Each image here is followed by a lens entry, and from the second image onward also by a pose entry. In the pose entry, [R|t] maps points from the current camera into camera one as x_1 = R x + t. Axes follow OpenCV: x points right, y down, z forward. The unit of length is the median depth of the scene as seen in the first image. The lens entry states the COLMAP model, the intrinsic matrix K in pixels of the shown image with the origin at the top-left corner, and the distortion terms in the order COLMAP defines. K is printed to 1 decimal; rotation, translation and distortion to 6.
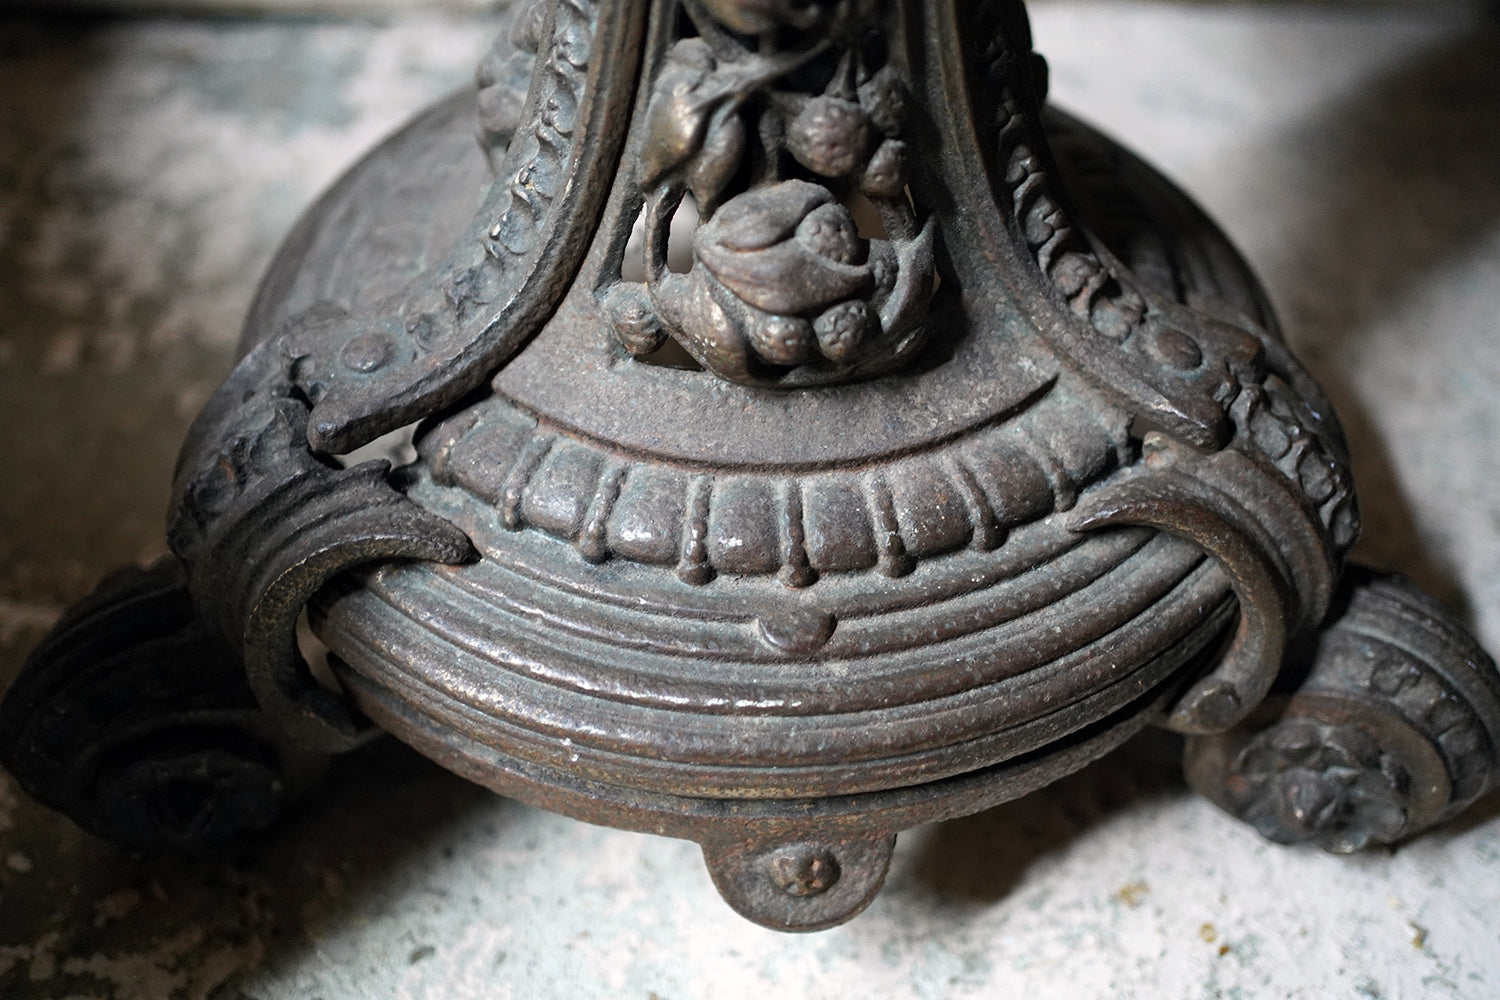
lens RADIAL K [[1533.6, 0, 758.1], [0, 1533.6, 502.3], [0, 0, 1]] dist [-0.024981, 0.177254]
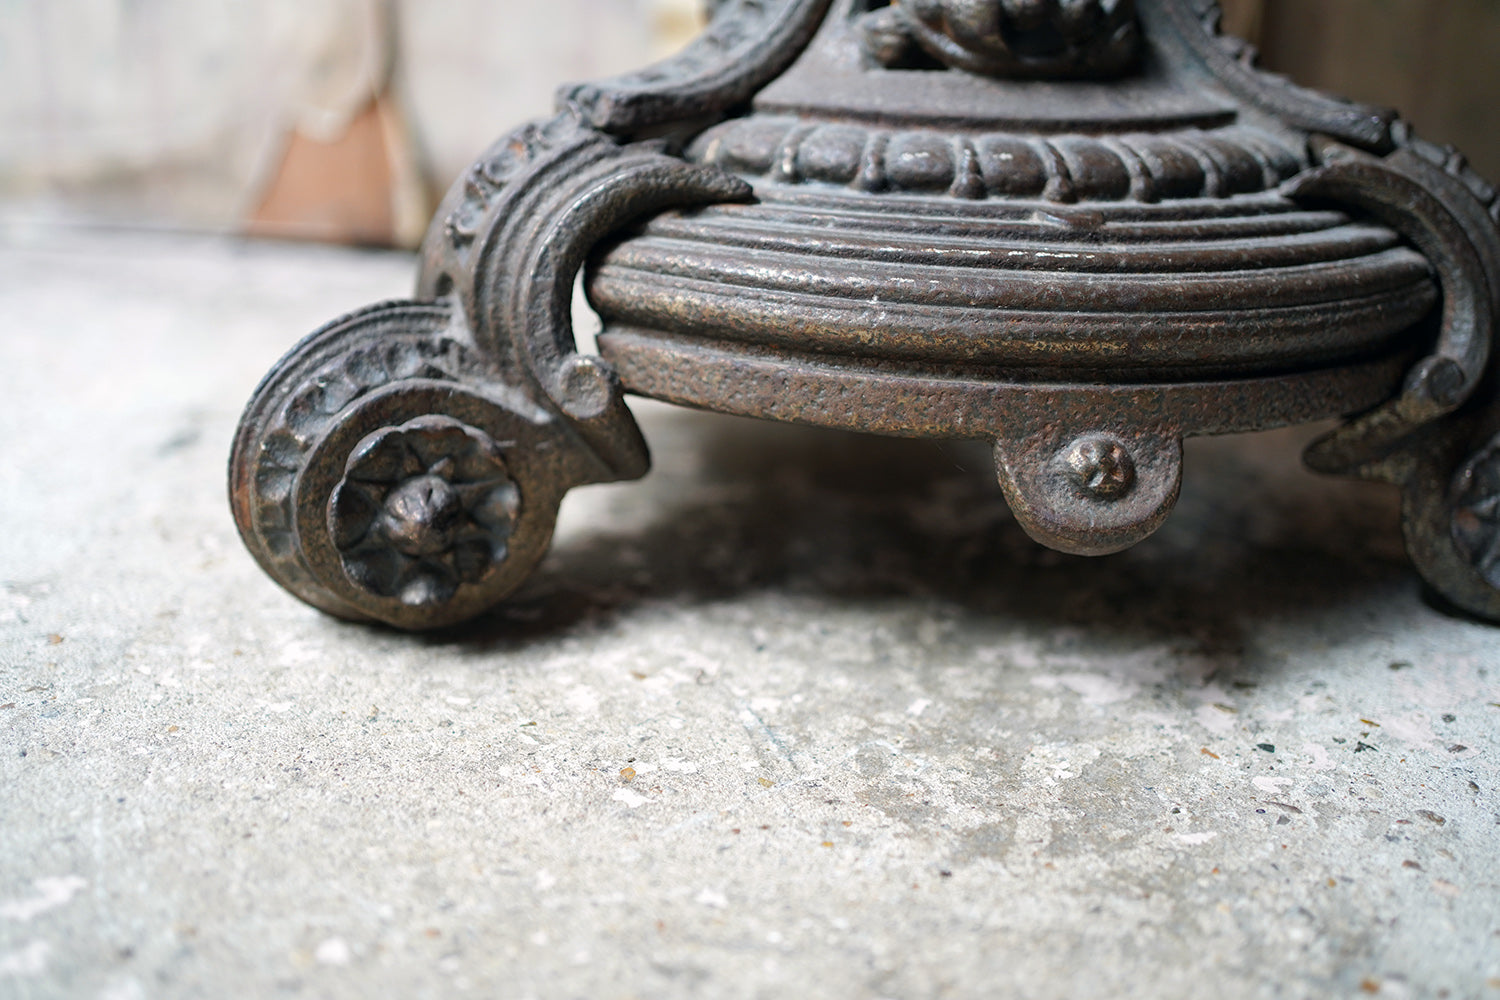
lens RADIAL K [[1533.2, 0, 740.7], [0, 1533.2, 498.0], [0, 0, 1]] dist [-0.026862, 0.186087]
pose [[0.994674, -0.009682, 0.102611, -0.304603], [0.059396, 0.867479, -0.493916, 0.734810], [-0.084231, 0.497380, 0.863434, 0.180849]]
